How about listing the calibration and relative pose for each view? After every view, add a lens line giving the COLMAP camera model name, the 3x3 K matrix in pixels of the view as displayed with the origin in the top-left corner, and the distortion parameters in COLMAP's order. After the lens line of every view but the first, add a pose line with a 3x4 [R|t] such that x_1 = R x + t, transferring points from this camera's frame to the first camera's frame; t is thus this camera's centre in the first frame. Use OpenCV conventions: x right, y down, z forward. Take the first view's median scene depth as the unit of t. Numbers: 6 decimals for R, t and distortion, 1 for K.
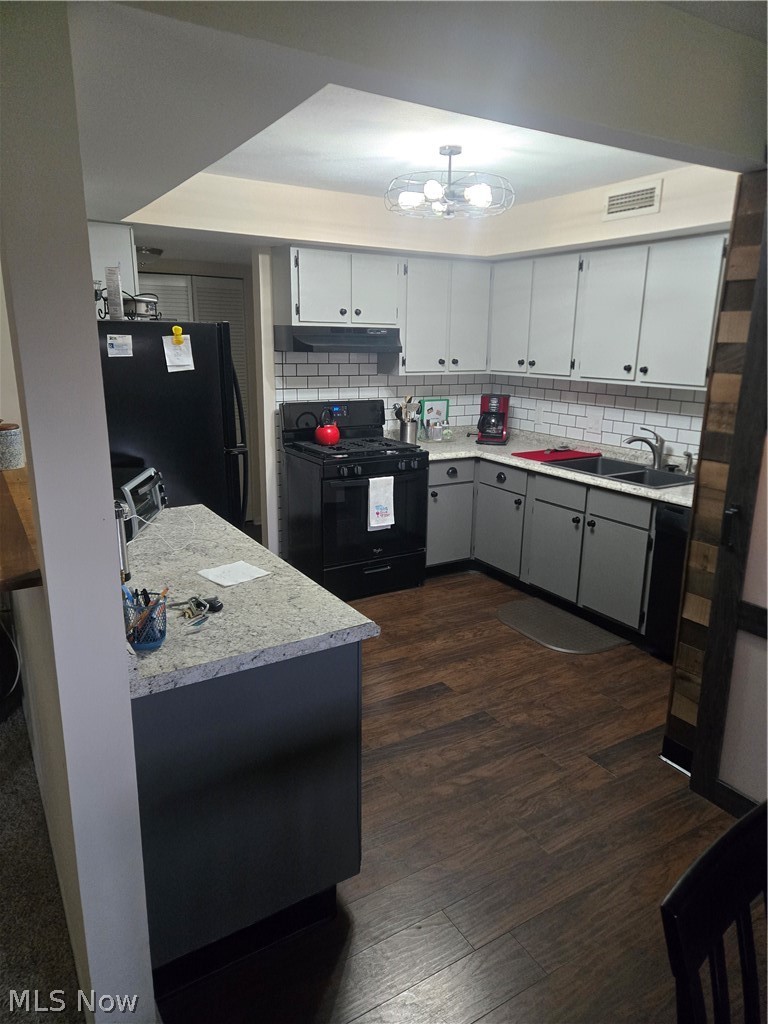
lens RADIAL K [[673.2, 0, 380.1], [0, 673.2, 499.8], [0, 0, 1]] dist [0.060312, -0.048169]
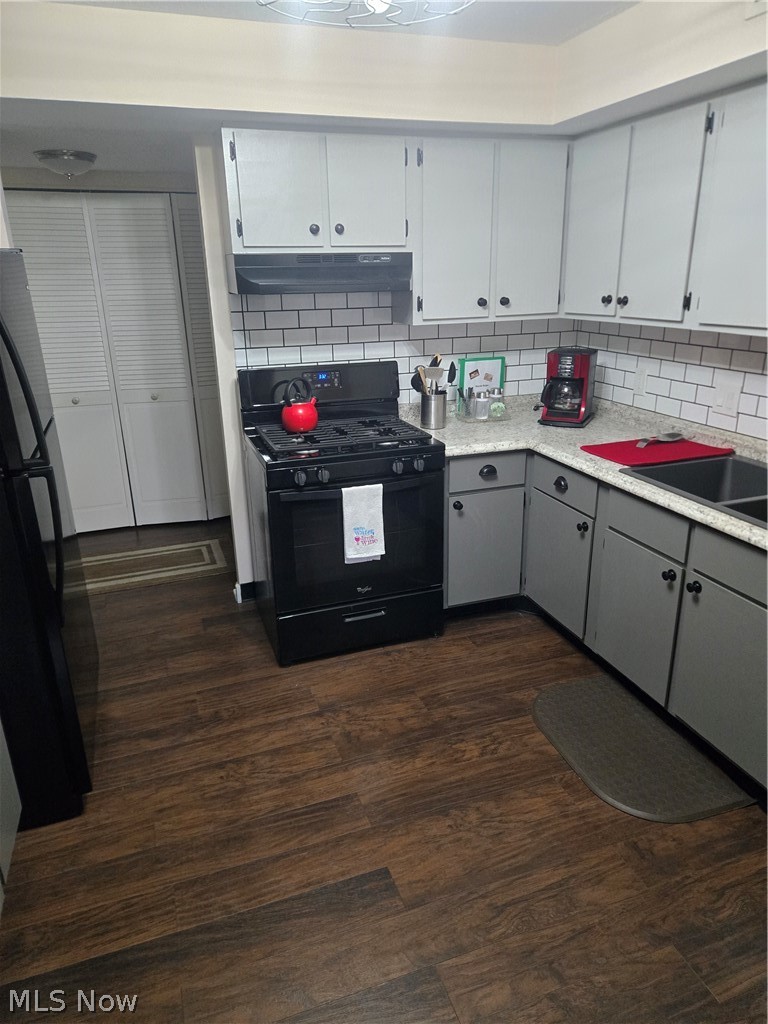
lens RADIAL K [[673.2, 0, 380.1], [0, 673.2, 499.8], [0, 0, 1]] dist [0.060312, -0.048169]
pose [[0.977053, 0.034711, -0.210149, 0.145648], [-0.015883, 0.995758, 0.090626, -0.073624], [0.212404, -0.085209, 0.973460, 0.332092]]
